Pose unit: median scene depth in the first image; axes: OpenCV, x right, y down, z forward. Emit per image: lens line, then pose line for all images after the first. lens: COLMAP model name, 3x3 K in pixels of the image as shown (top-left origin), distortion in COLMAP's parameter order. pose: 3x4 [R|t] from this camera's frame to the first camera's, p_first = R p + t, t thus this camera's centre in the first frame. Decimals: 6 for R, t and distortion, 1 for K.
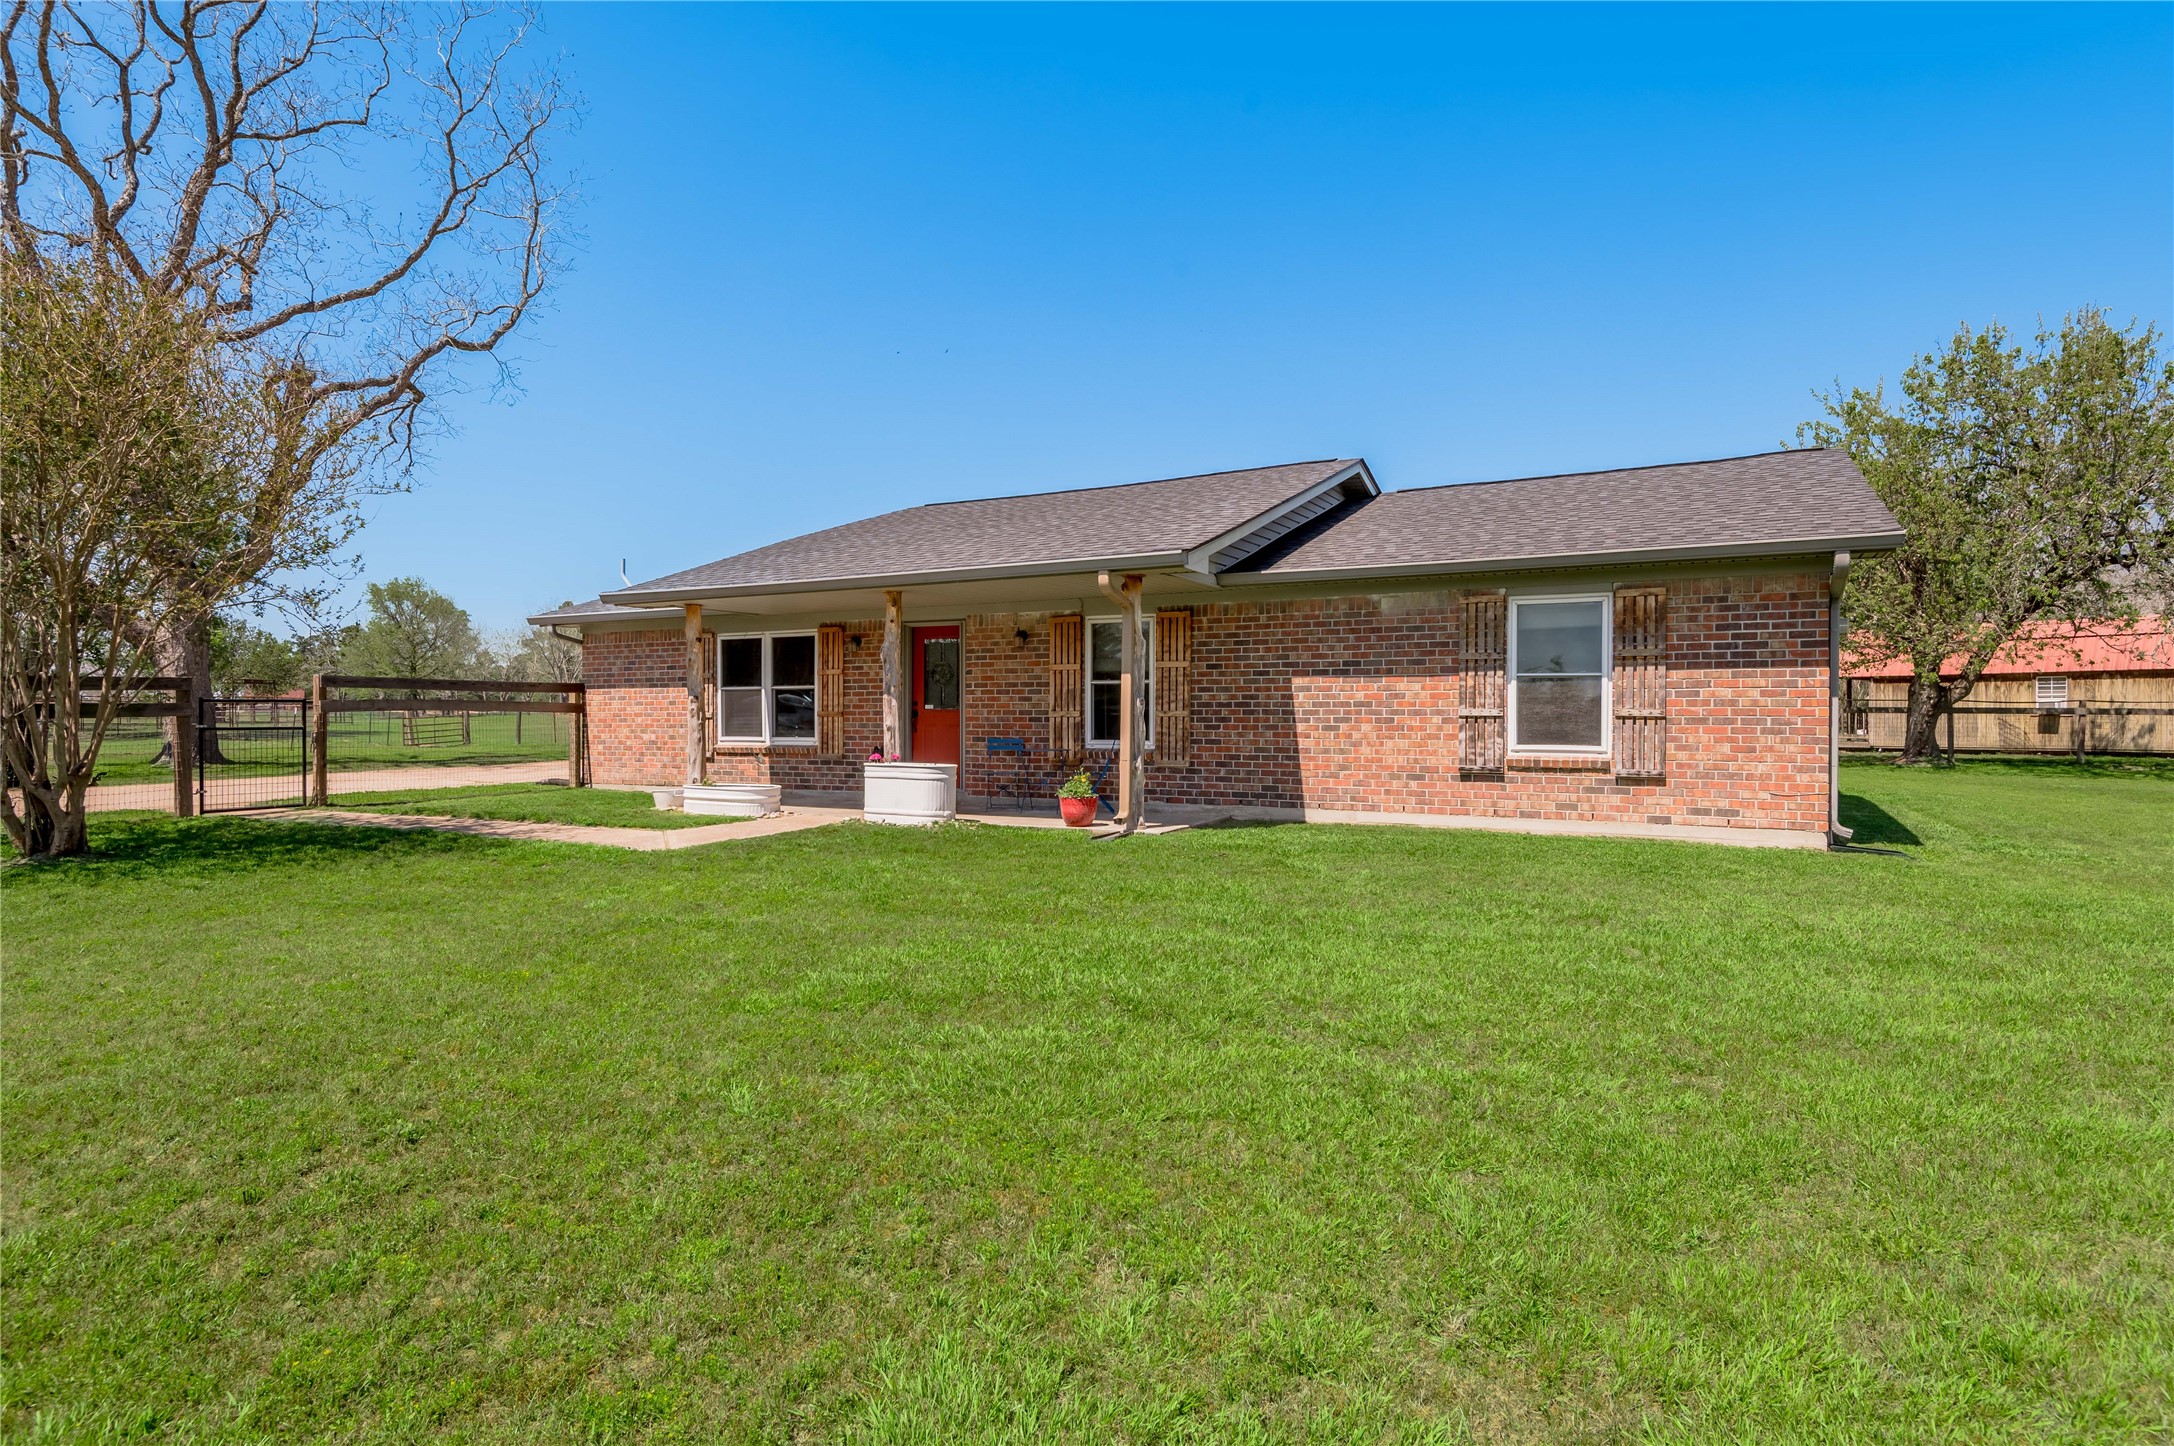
lens RADIAL K [[1157.4, 0, 1077.5], [0, 1157.4, 722.5], [0, 0, 1]] dist [0.029244, 0.000083]
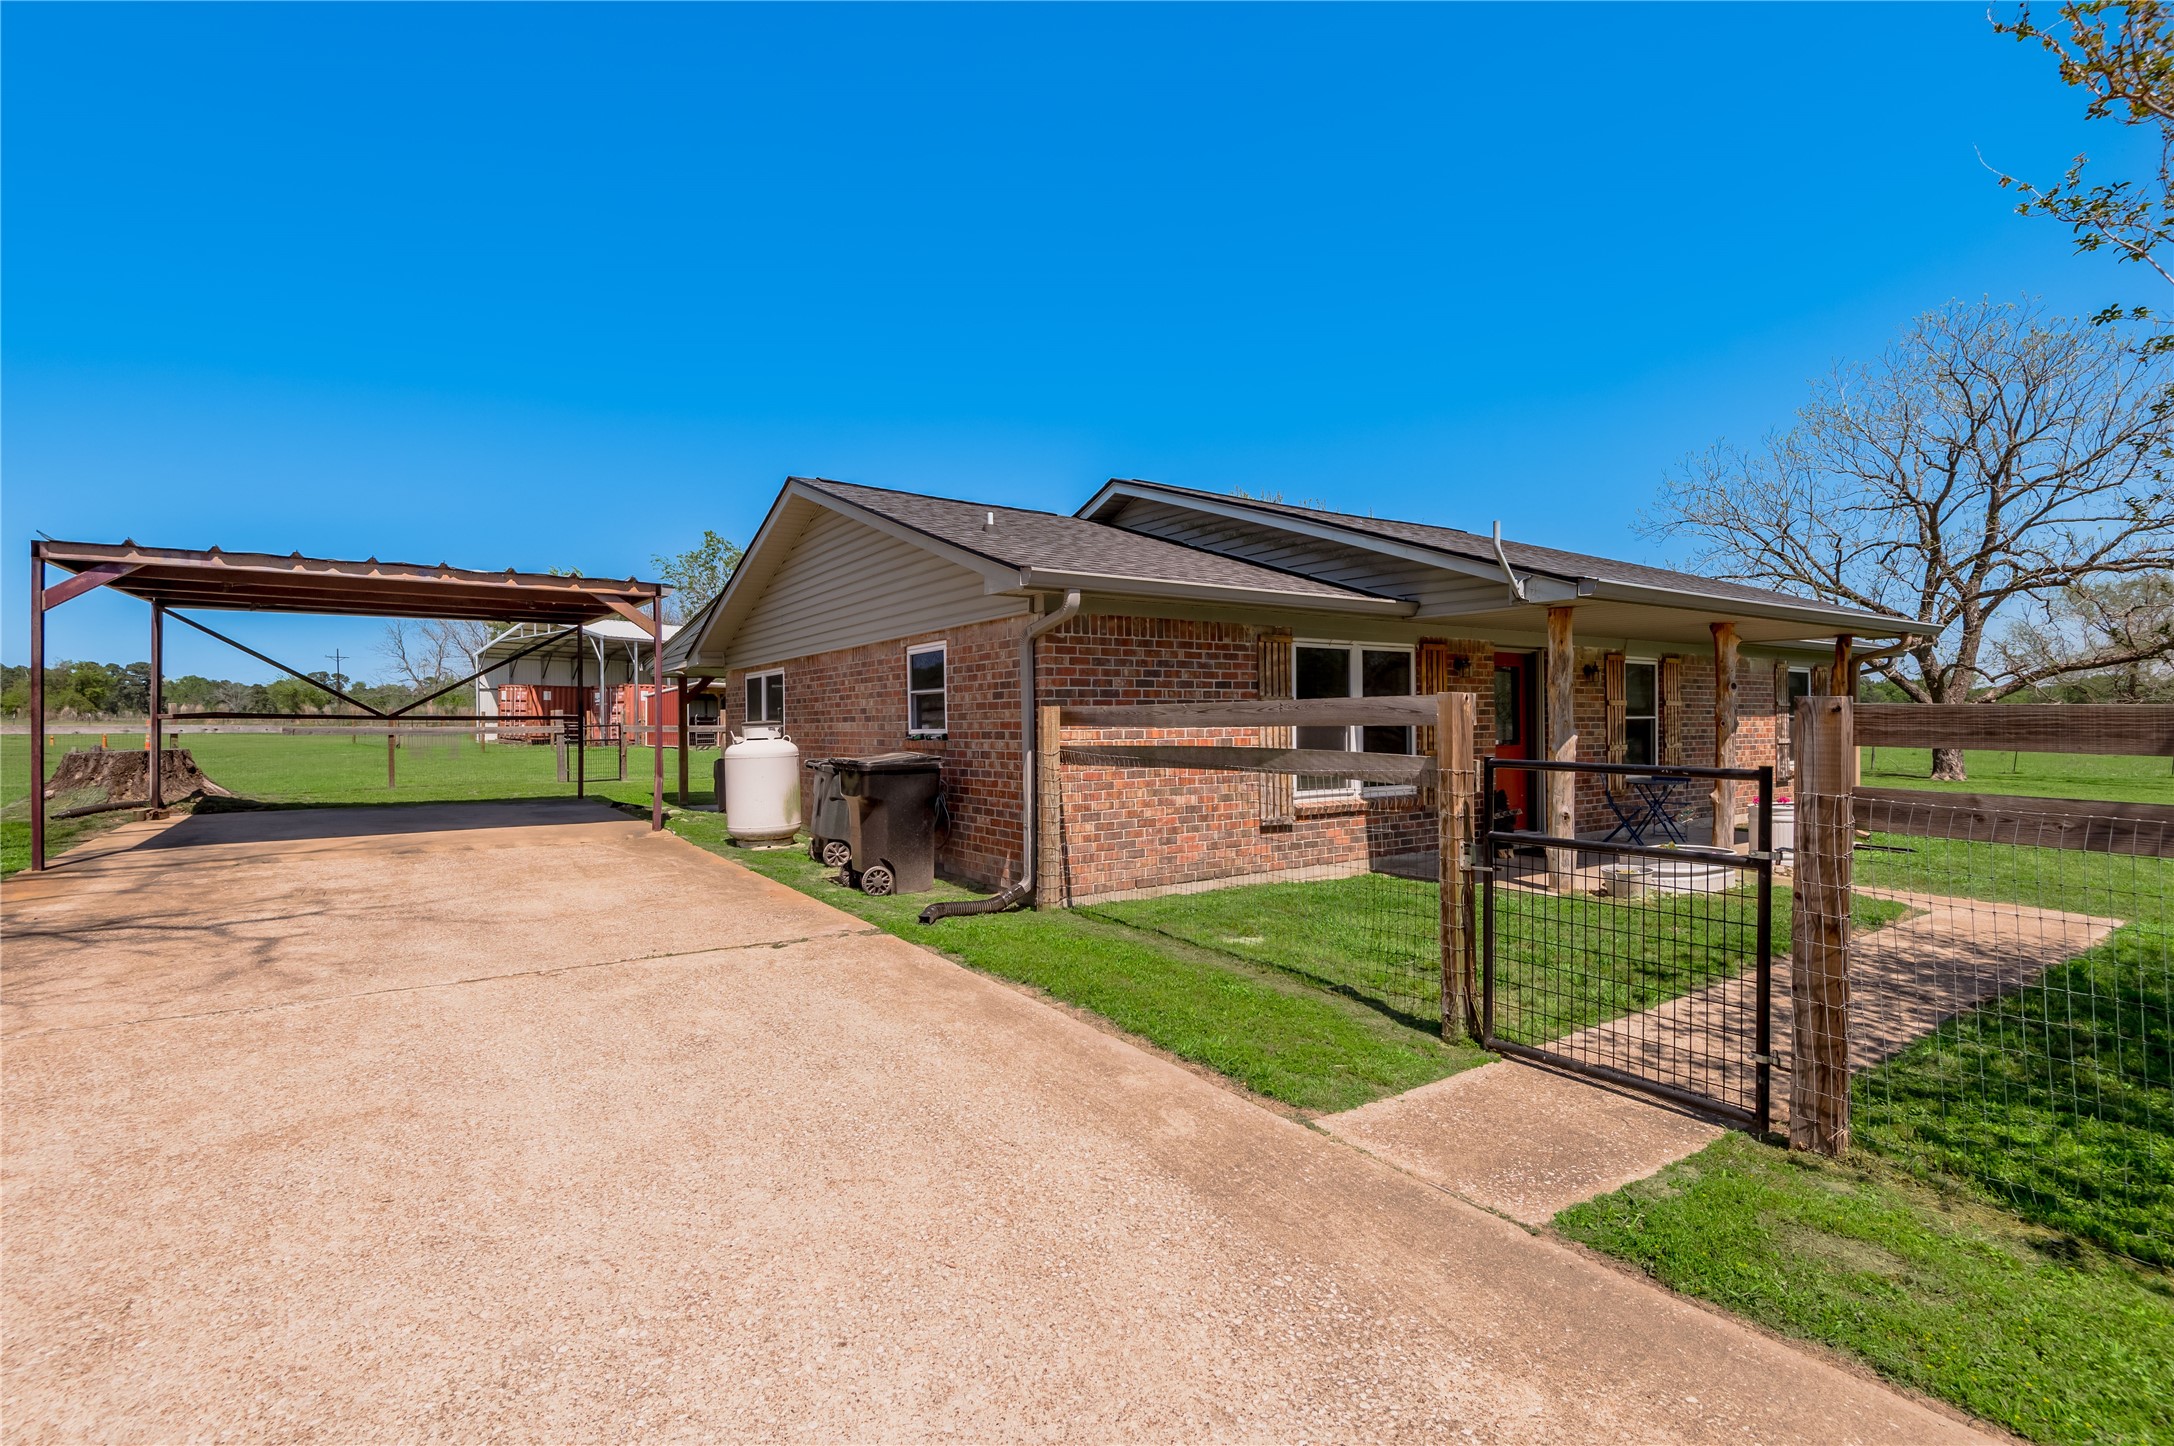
lens RADIAL K [[997.8, 0, 1075.4], [0, 997.8, 716.5], [0, 0, 1]] dist [0.022383, -0.015931]
pose [[0.468177, -0.000372, 0.883635, -1.164309], [0.007254, 0.999968, -0.003422, -0.039823], [-0.883605, 0.008012, 0.468165, 1.119123]]
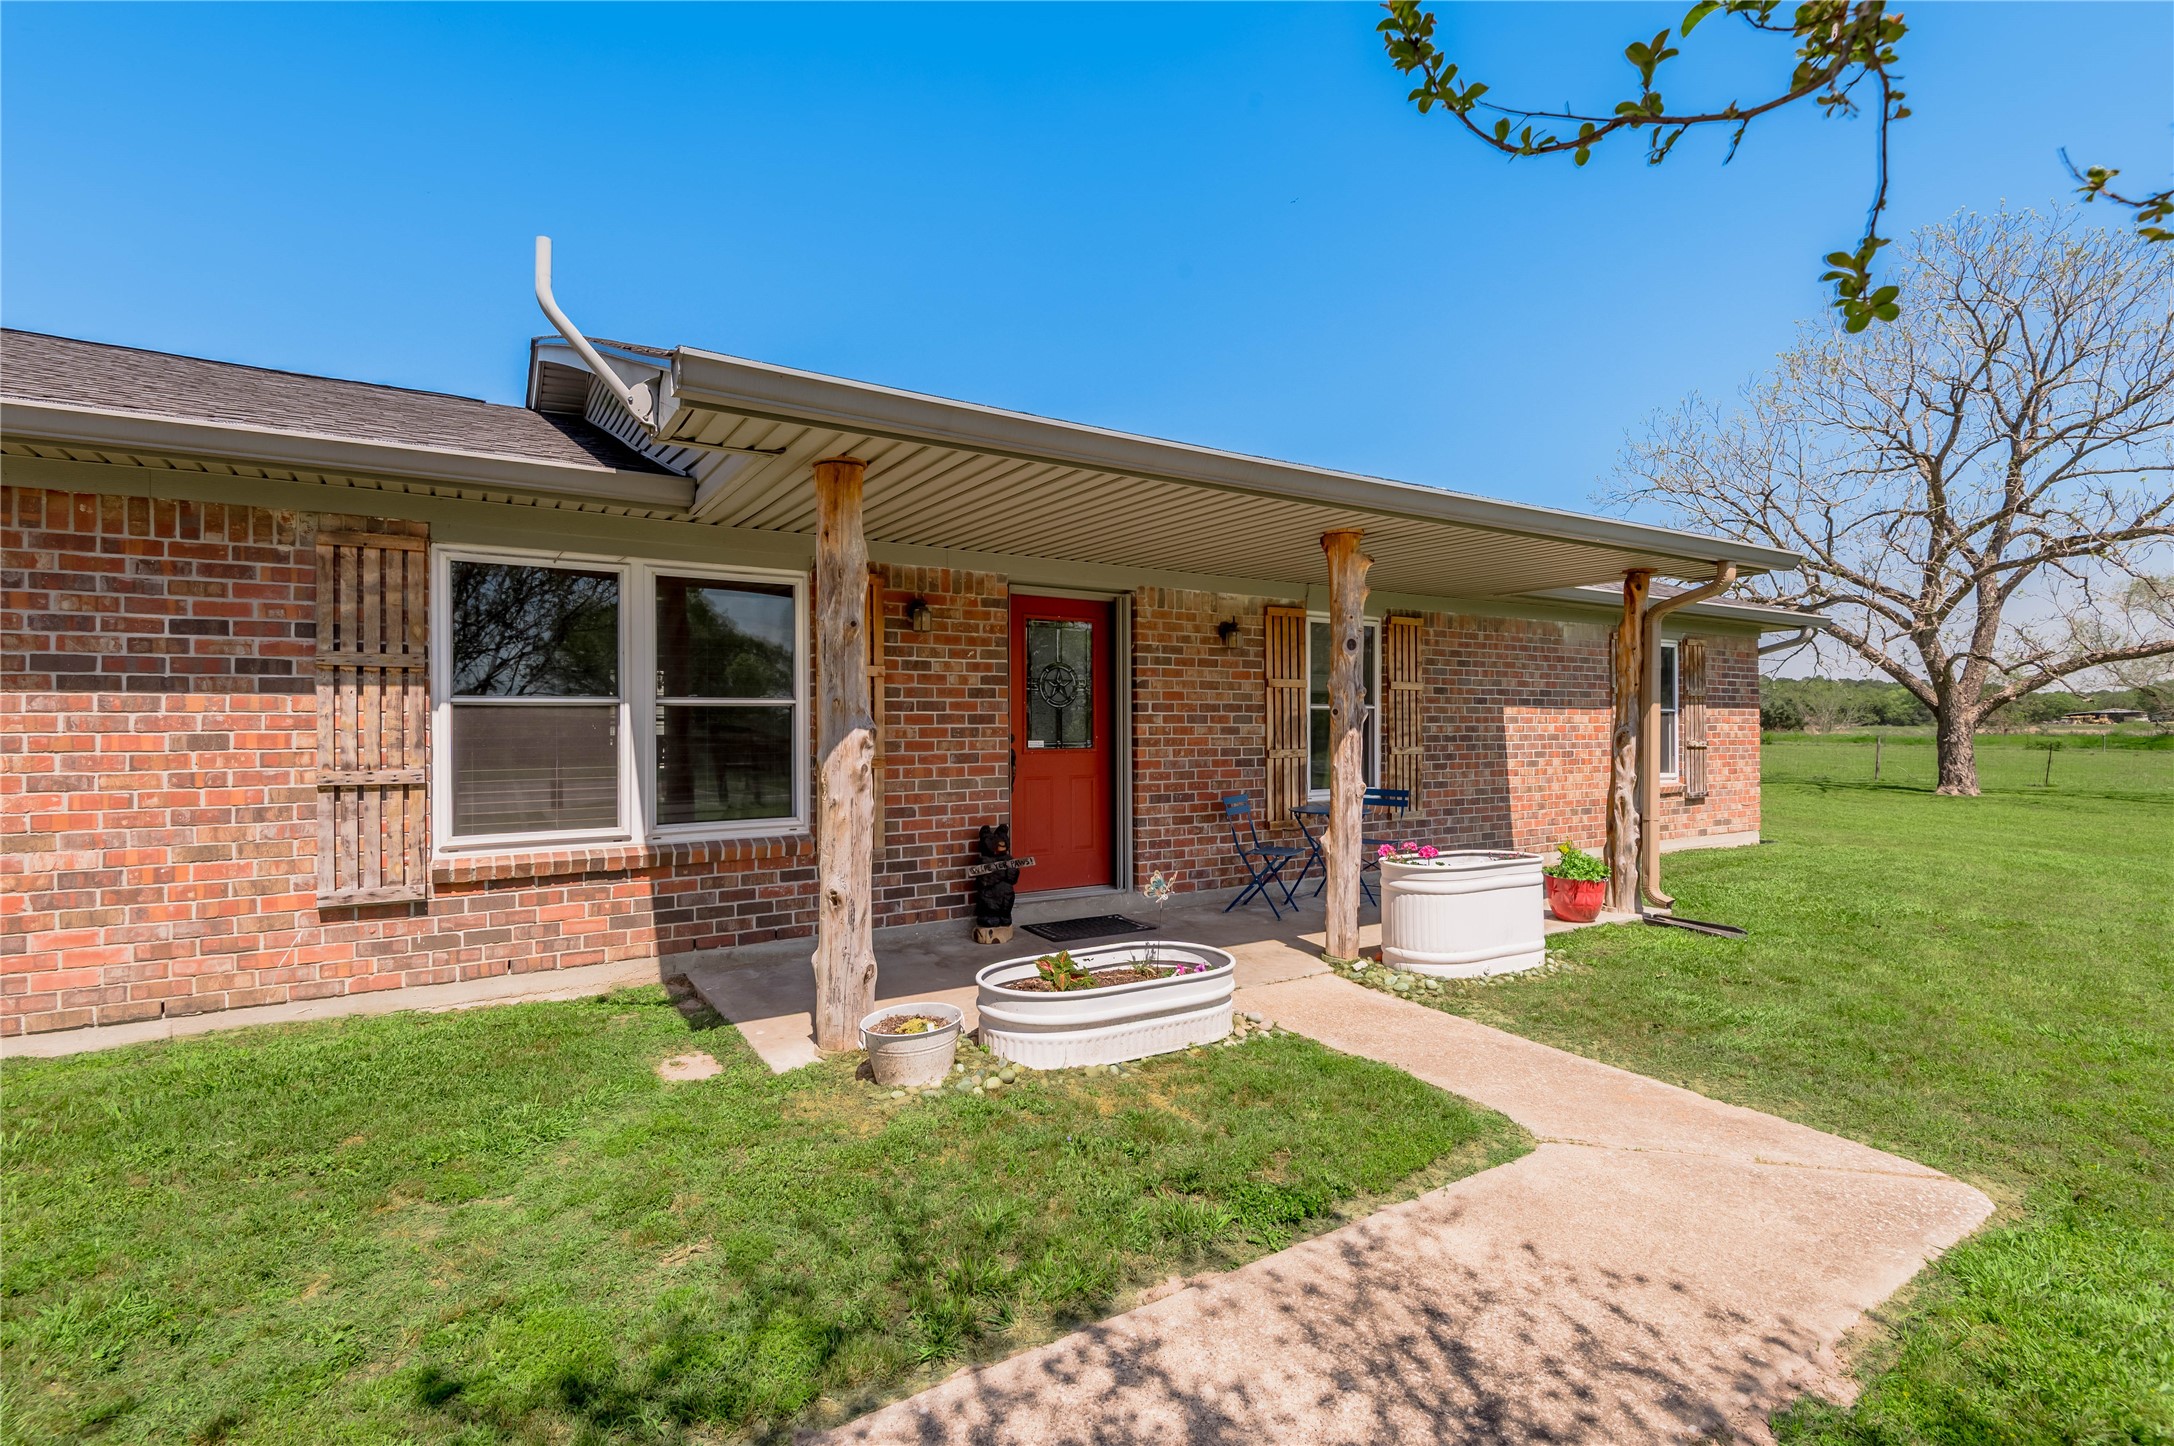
lens RADIAL K [[997.8, 0, 1080.5], [0, 997.8, 720.2], [0, 0, 1]] dist [0.022383, -0.015931]
pose [[0.498580, 0.000912, 0.866843, -0.632003], [0.005384, 0.999977, -0.004149, -0.027588], [-0.866827, 0.006736, 0.498564, 0.906887]]
